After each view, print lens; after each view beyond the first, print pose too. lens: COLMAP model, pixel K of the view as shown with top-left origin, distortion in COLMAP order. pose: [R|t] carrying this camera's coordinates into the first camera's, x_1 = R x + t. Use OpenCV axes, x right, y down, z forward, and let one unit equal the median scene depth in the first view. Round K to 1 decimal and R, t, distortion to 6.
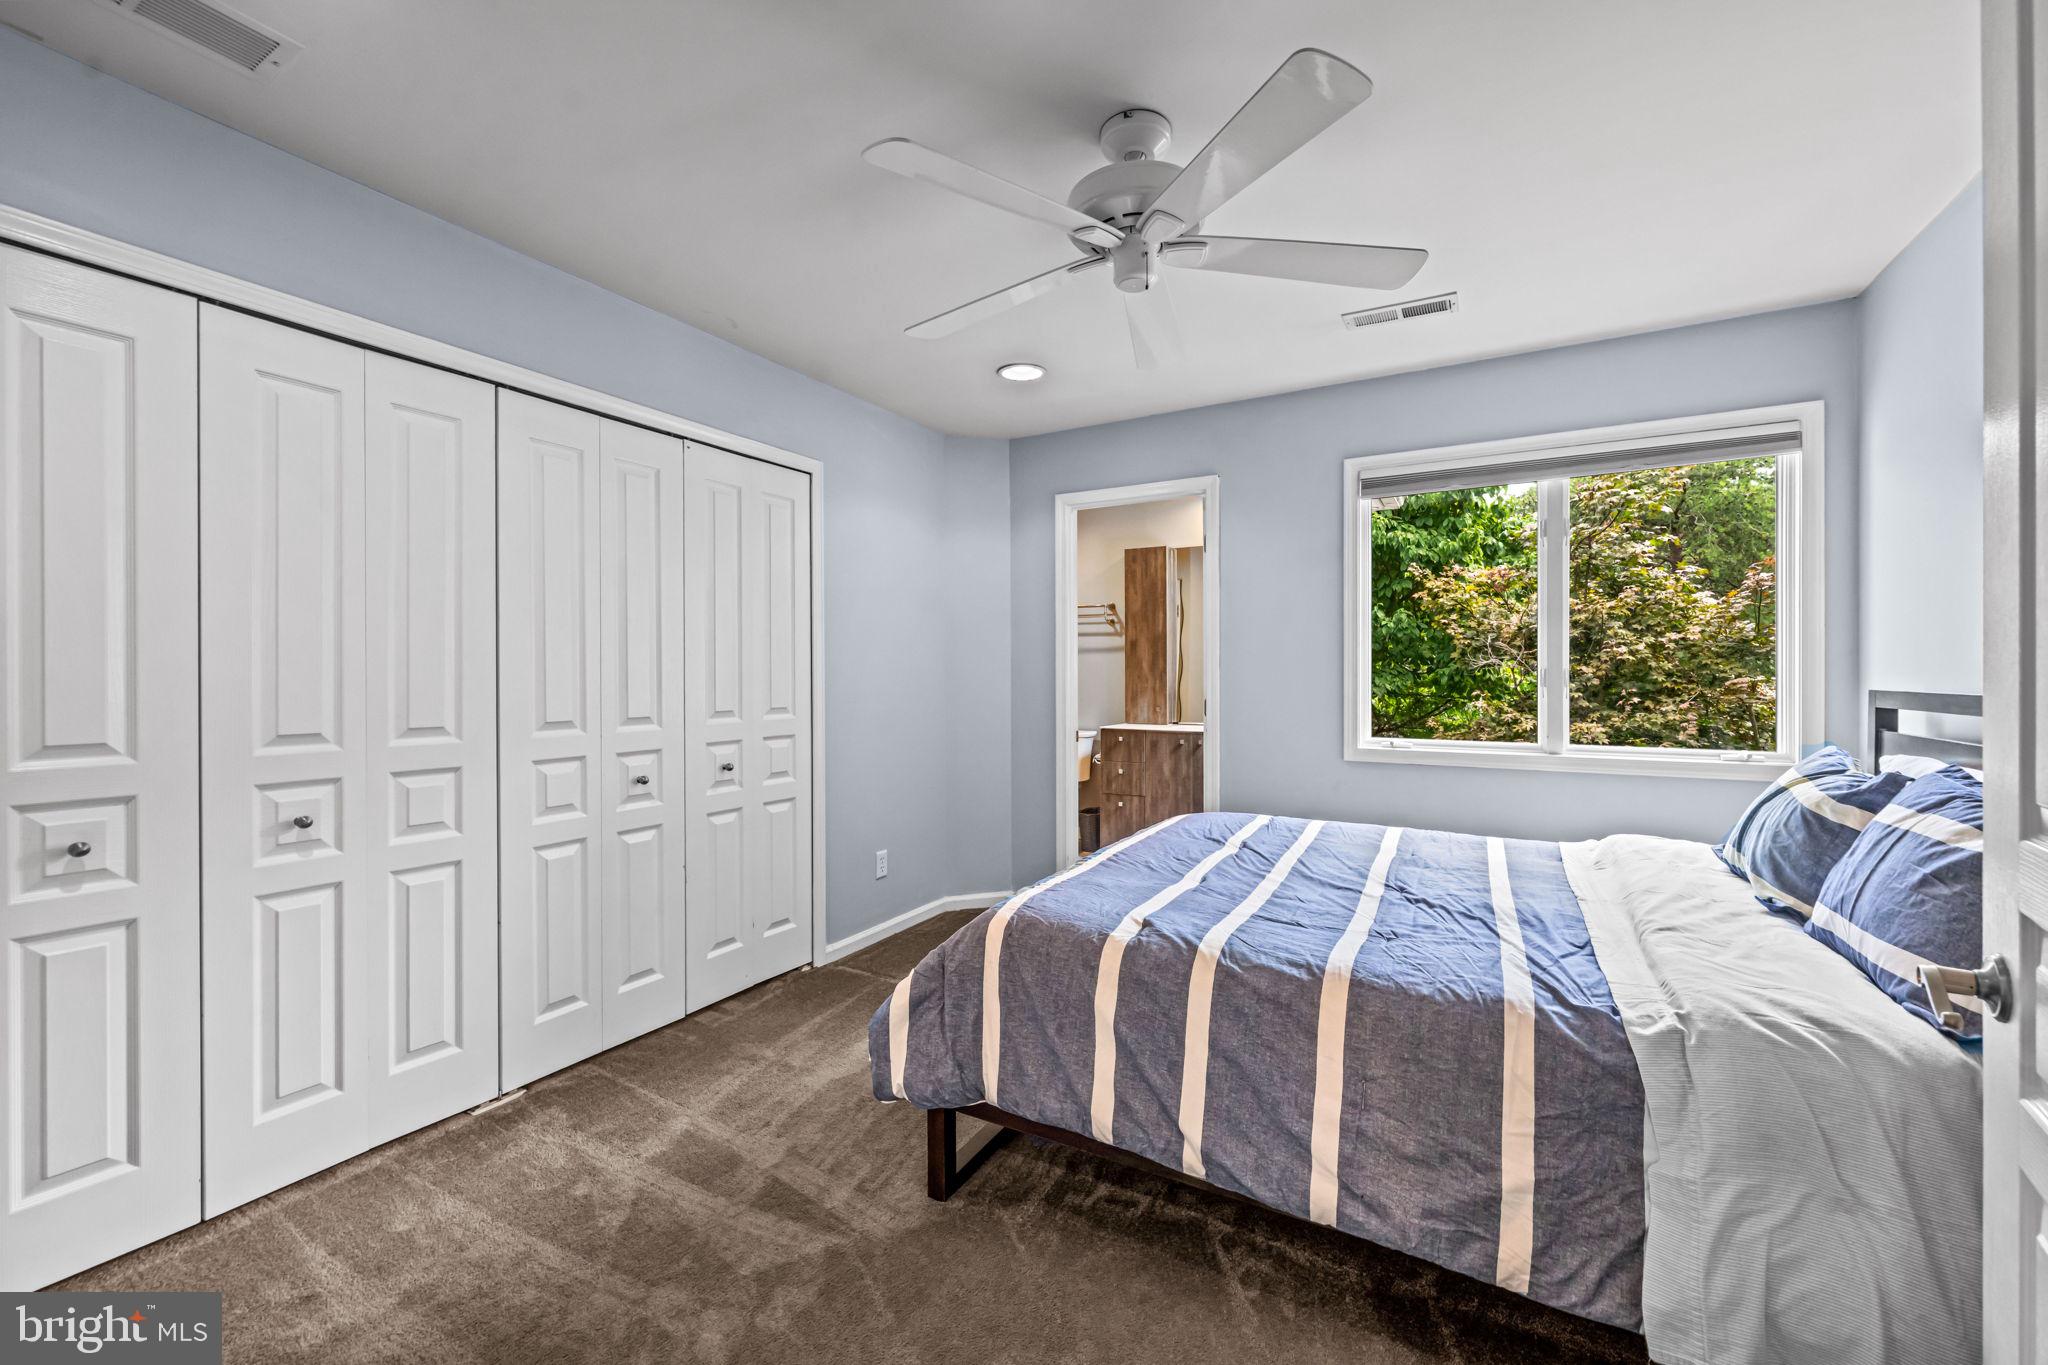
lens RADIAL K [[811.2, 0, 1026.5], [0, 811.2, 680.0], [0, 0, 1]] dist [0.001072, 0.000032]
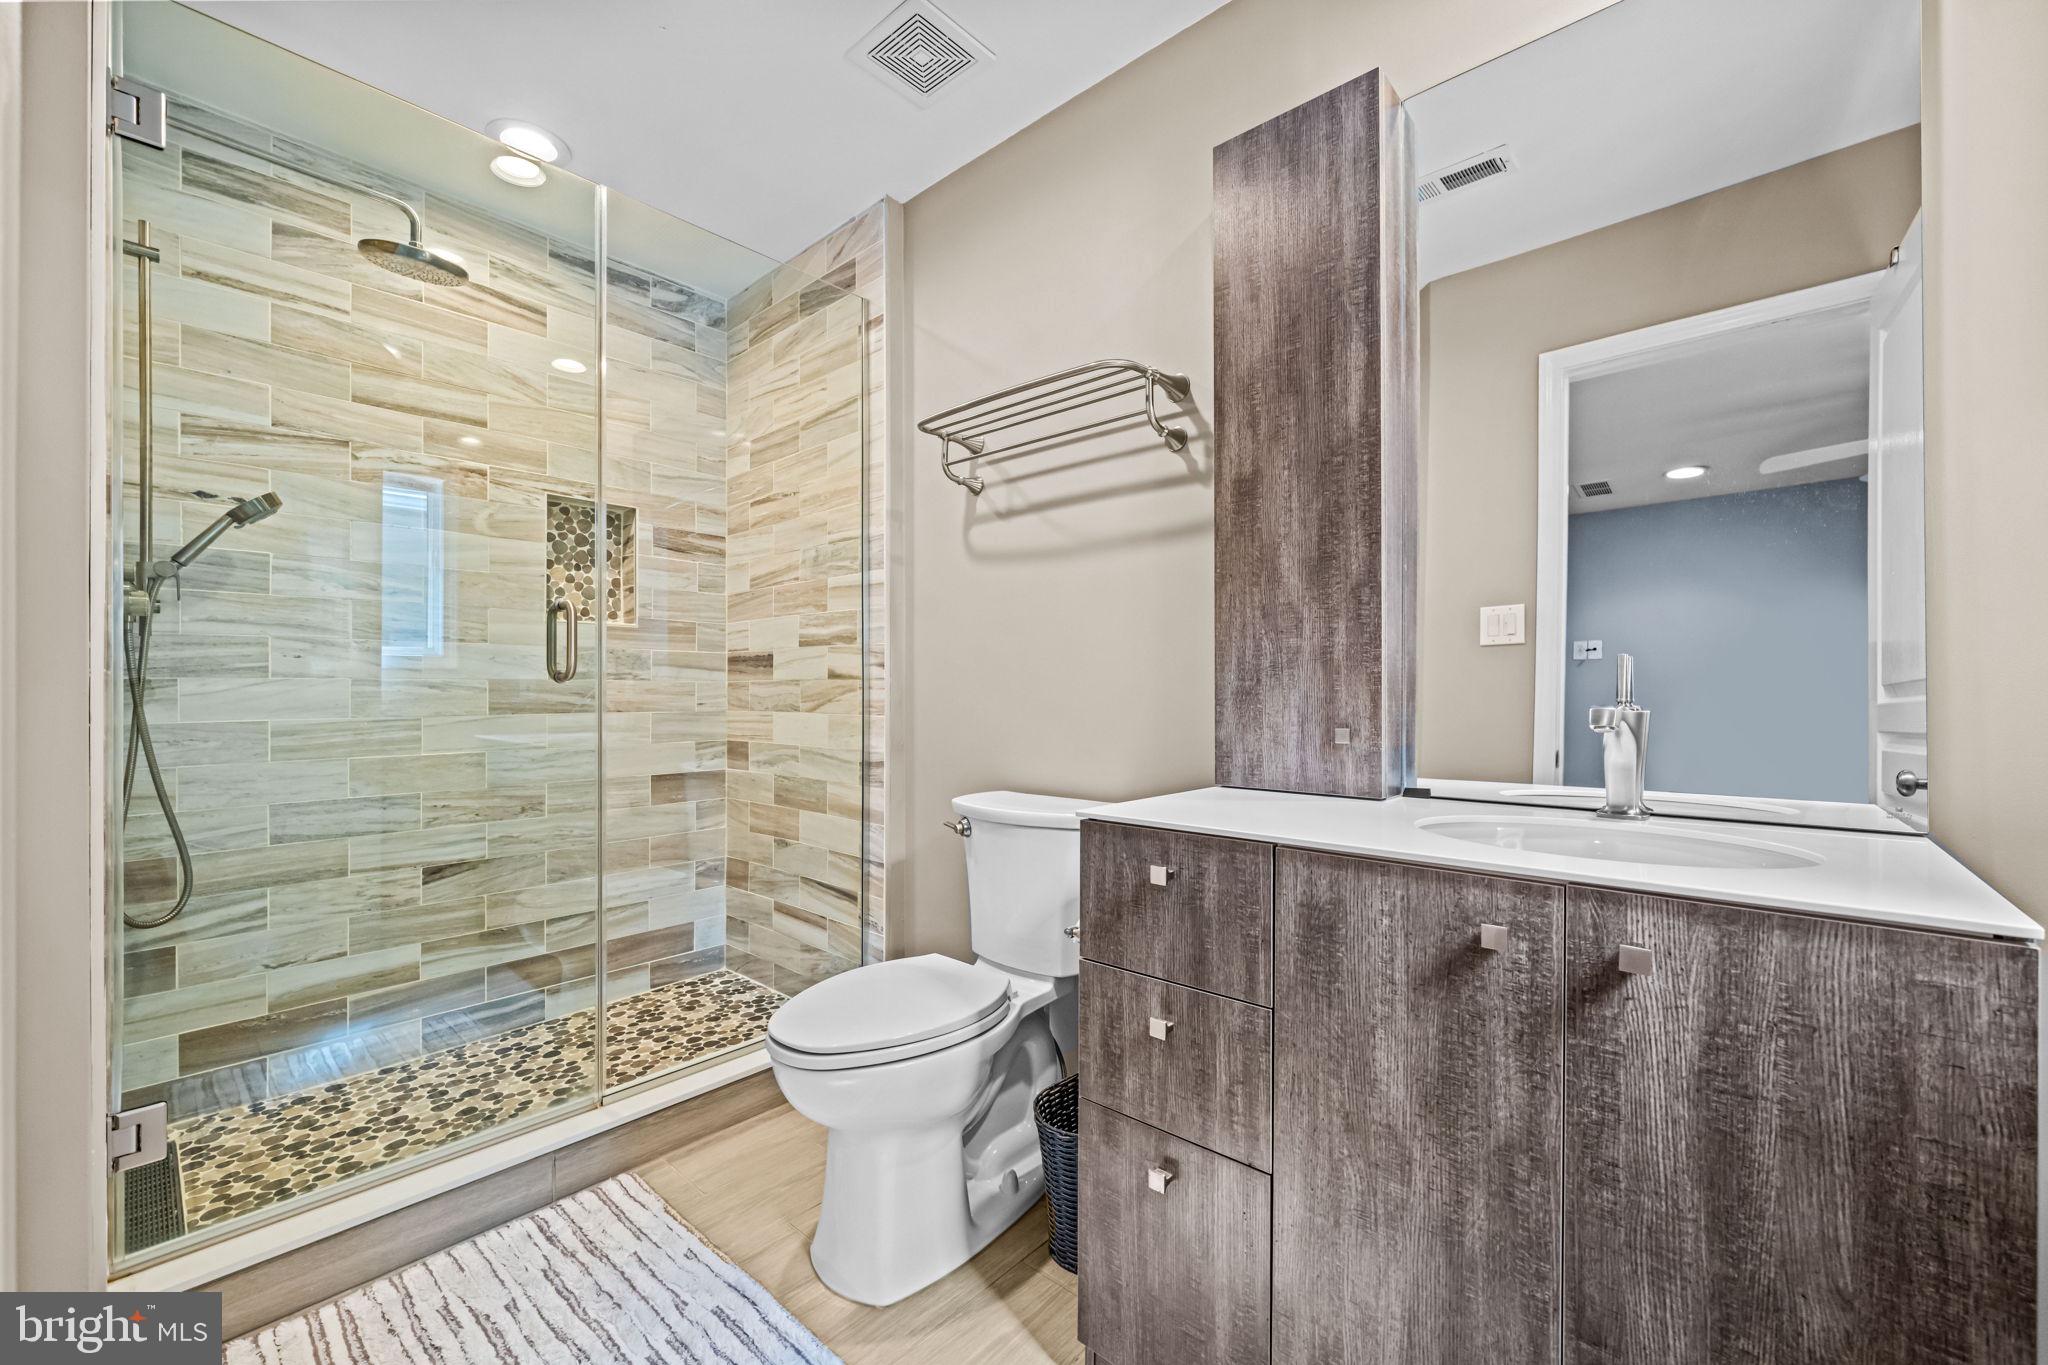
lens RADIAL K [[811.2, 0, 1016.3], [0, 811.2, 687.8], [0, 0, 1]] dist [0.001072, 0.000032]
pose [[0.974888, -0.000294, -0.222696, 0.120051], [-0.000947, 0.999985, -0.005464, 0.022891], [0.222694, 0.005538, 0.974873, 0.736279]]
